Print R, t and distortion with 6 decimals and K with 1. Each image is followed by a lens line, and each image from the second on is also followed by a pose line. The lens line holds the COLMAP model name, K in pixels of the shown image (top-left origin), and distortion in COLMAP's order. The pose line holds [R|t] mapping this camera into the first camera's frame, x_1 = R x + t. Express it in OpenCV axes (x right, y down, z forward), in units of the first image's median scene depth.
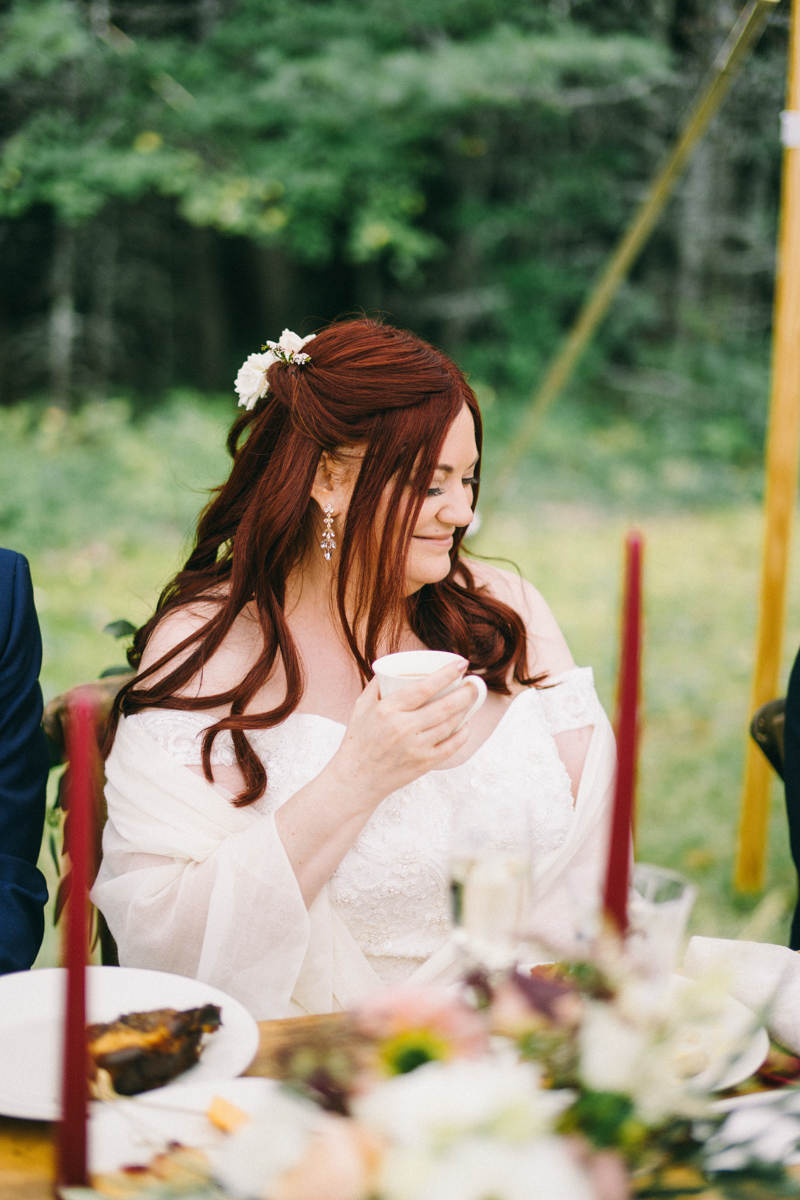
lens RADIAL K [[1718.6, 0, 400.0], [0, 1718.6, 600.0], [0, 0, 1]] dist [-0.167445, 0.011733]
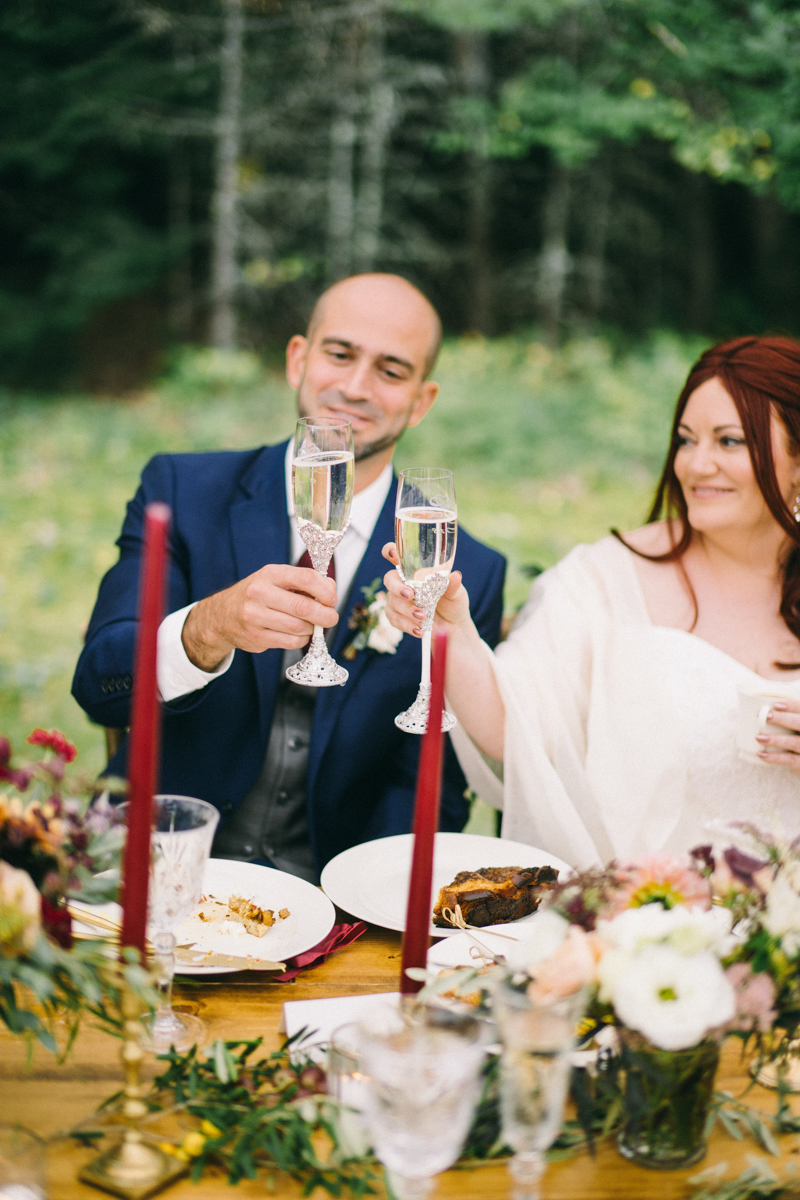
lens RADIAL K [[1718.6, 0, 400.0], [0, 1718.6, 600.0], [0, 0, 1]] dist [-0.167445, 0.011733]
pose [[0.958049, 0.073566, -0.277001, 0.017038], [-0.061693, 0.996773, 0.051349, -0.003868], [0.279885, -0.032106, 0.959497, -0.039029]]
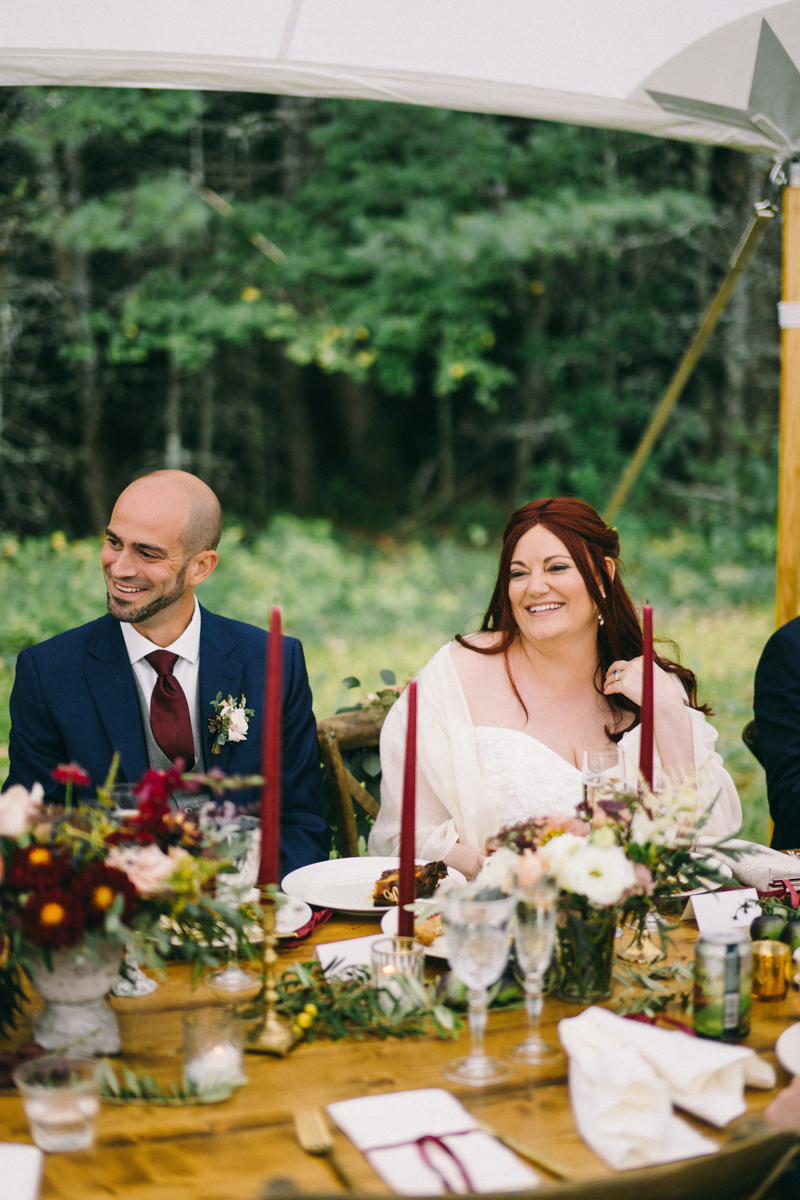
lens RADIAL K [[1718.6, 0, 400.0], [0, 1718.6, 600.0], [0, 0, 1]] dist [-0.167445, 0.011733]
pose [[0.998786, -0.030048, -0.039045, -0.009852], [0.027565, 0.997655, -0.062649, 0.008118], [0.040836, 0.061496, 0.997272, -0.125893]]
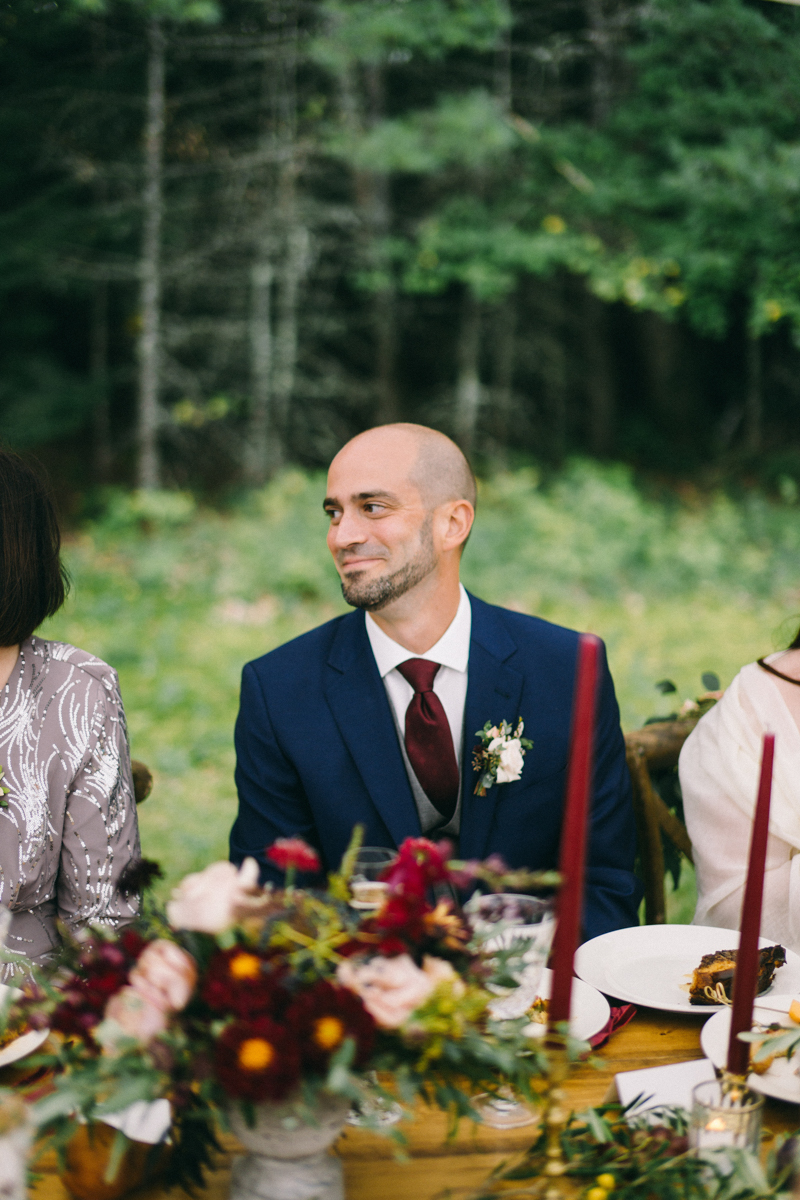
lens RADIAL K [[1718.6, 0, 400.0], [0, 1718.6, 600.0], [0, 0, 1]] dist [-0.167445, 0.011733]
pose [[0.978377, 0.017882, -0.206057, -0.018128], [-0.023751, 0.999379, -0.026045, -0.002625], [0.205463, 0.030376, 0.978193, -0.069960]]
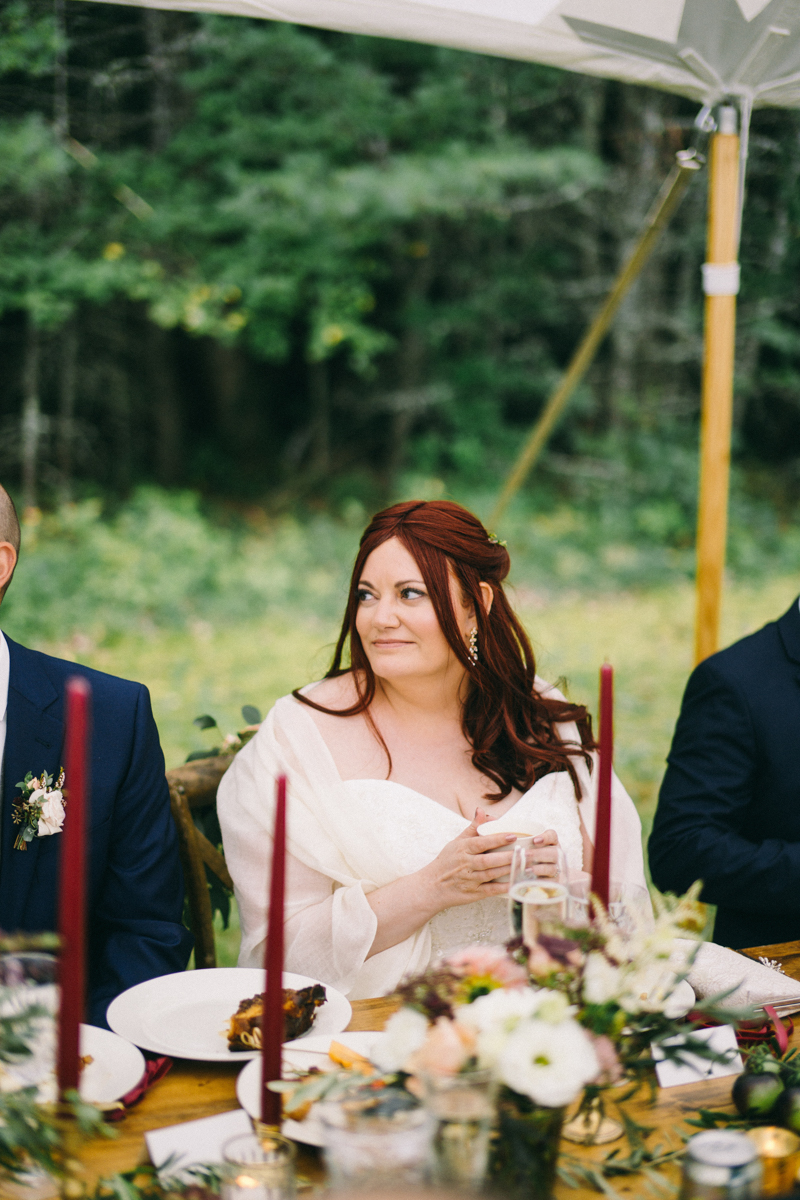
lens RADIAL K [[1718.6, 0, 400.0], [0, 1718.6, 600.0], [0, 0, 1]] dist [-0.167445, 0.011733]
pose [[0.999161, -0.020109, 0.035669, -0.011584], [0.021568, 0.998926, -0.041004, -0.004216], [-0.034806, 0.041739, 0.998522, -0.063287]]
